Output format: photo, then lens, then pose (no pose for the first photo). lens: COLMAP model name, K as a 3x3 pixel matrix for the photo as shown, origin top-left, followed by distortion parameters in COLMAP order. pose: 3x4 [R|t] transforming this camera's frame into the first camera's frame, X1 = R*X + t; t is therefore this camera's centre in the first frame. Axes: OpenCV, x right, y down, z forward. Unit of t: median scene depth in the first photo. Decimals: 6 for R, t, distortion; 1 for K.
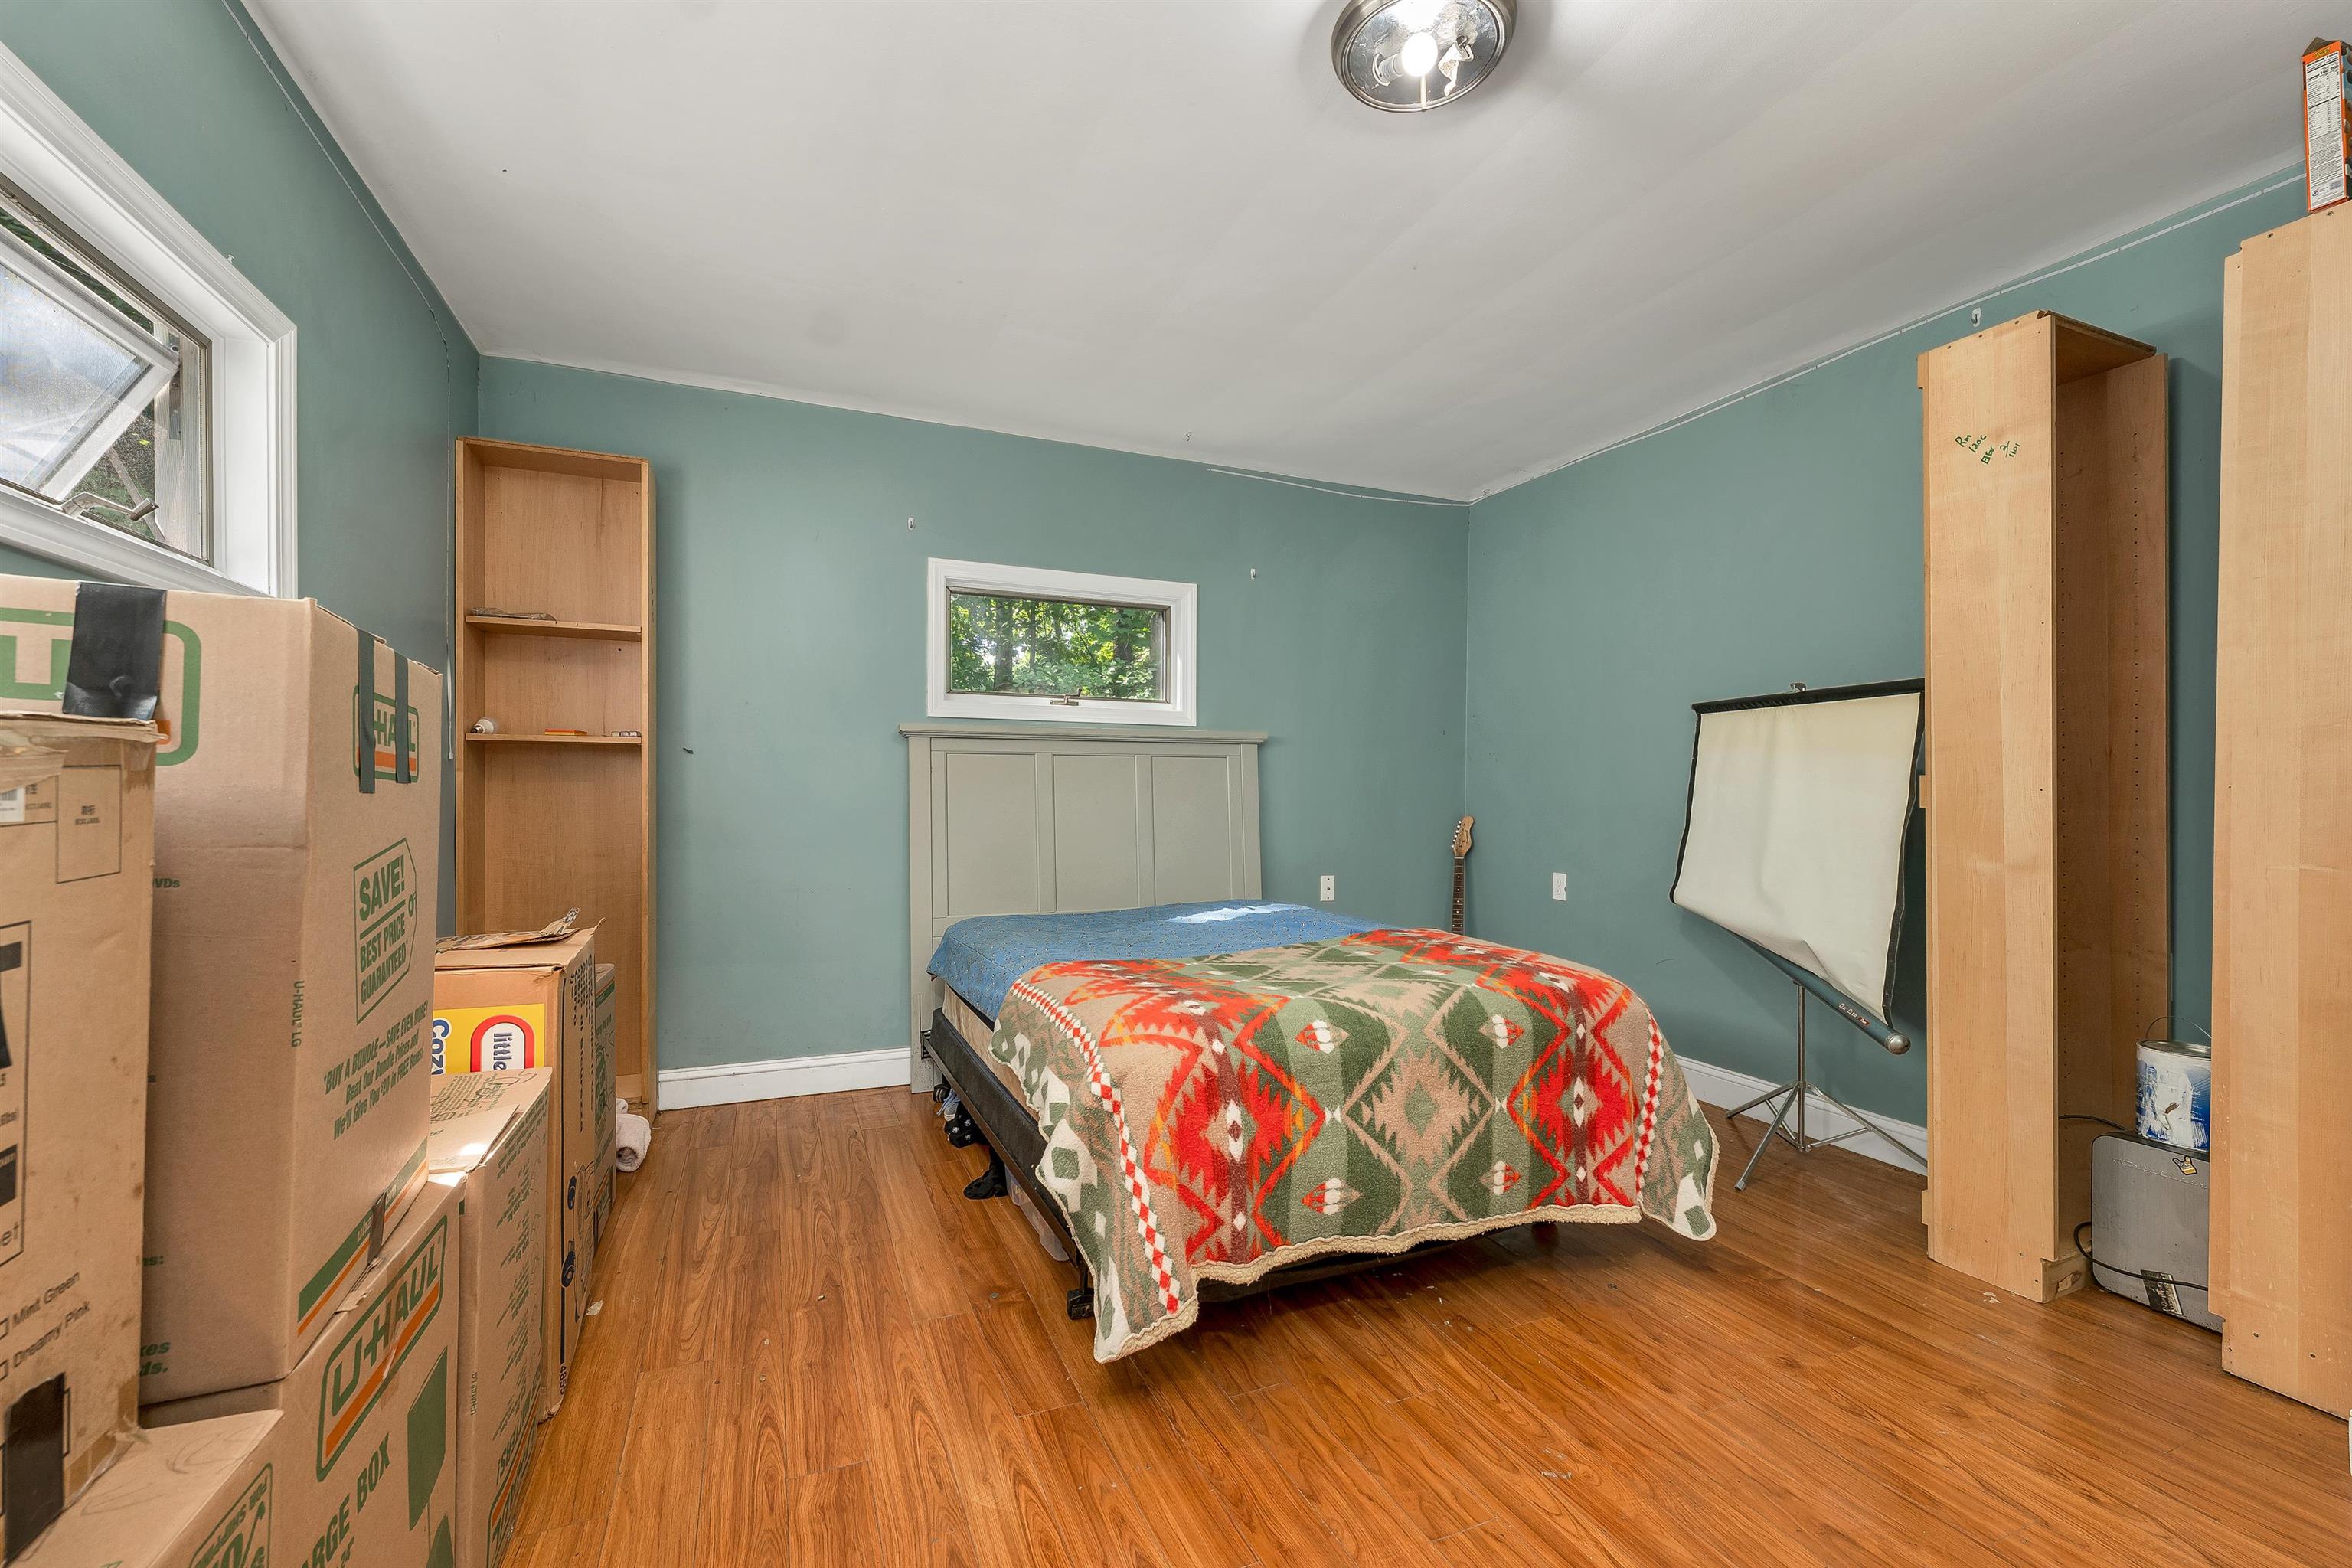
lens RADIAL K [[986.6, 0, 1180.3], [0, 986.6, 798.3], [0, 0, 1]] dist [0.000740, 0.001433]
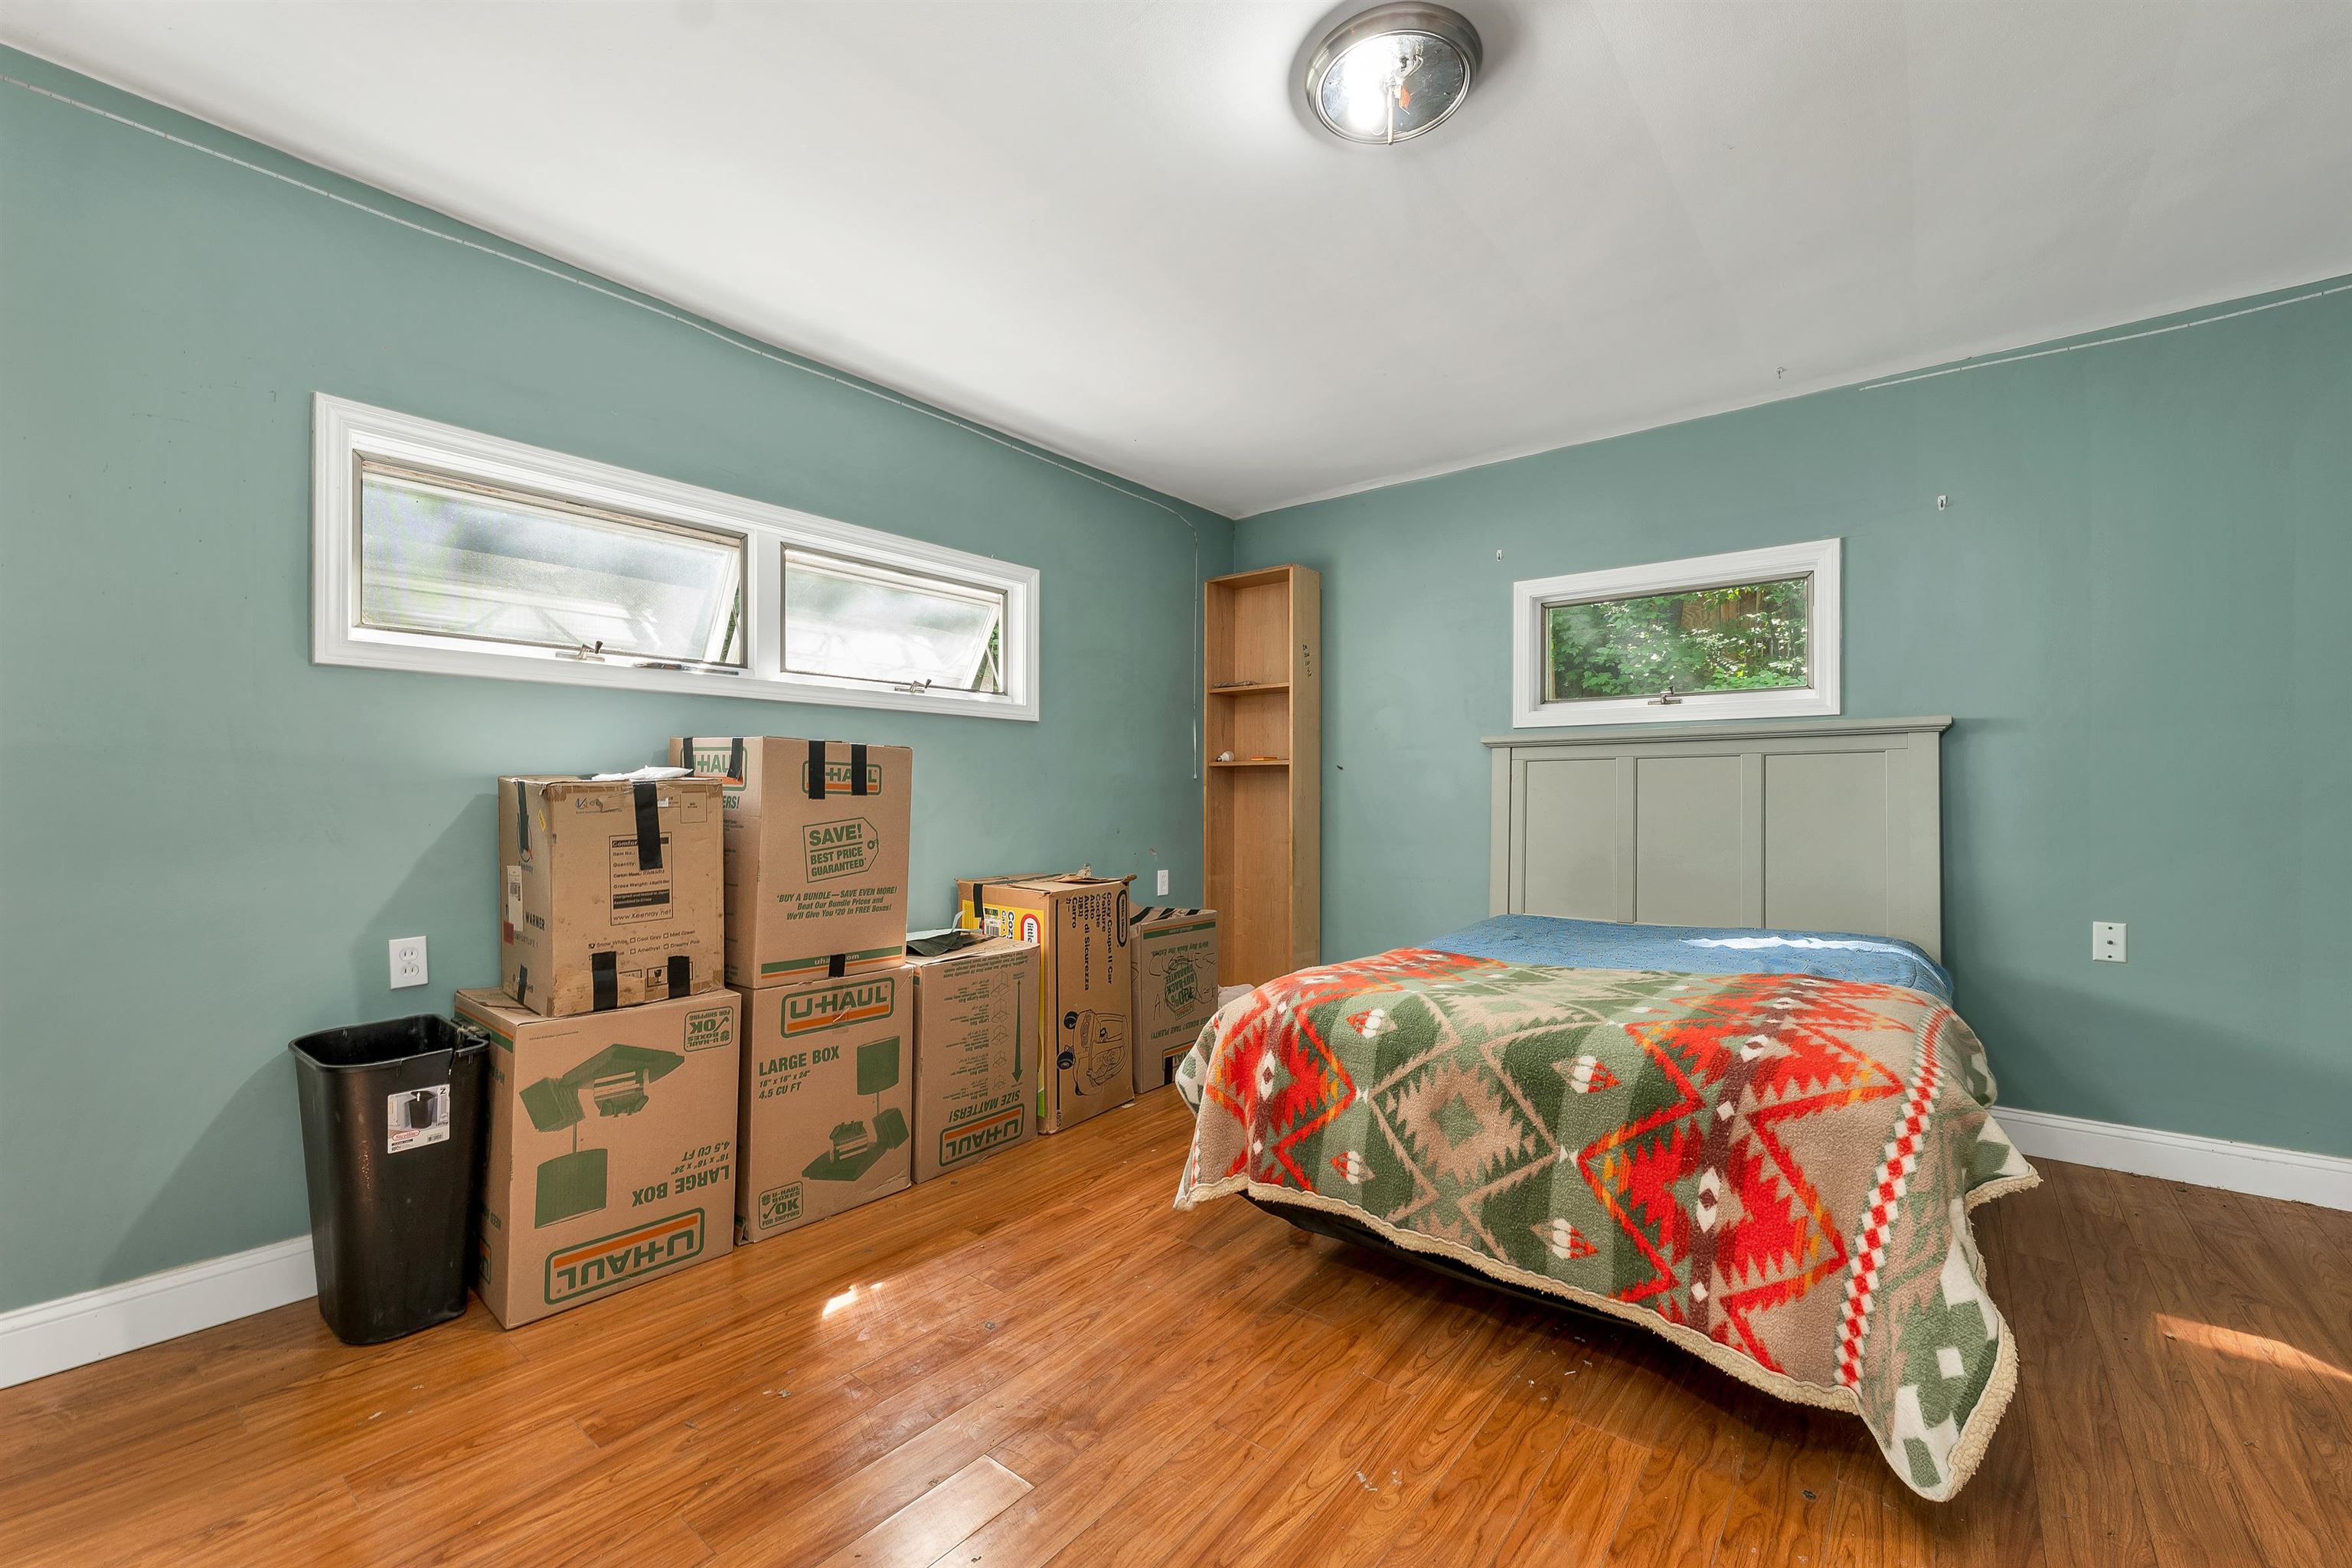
lens RADIAL K [[986.6, 0, 1164.5], [0, 986.6, 782.8], [0, 0, 1]] dist [0.000740, 0.001433]
pose [[0.454581, -0.016276, -0.890557, 0.936467], [-0.002686, 0.999803, -0.019643, 0.000220], [0.890701, 0.011322, 0.454448, 0.283007]]
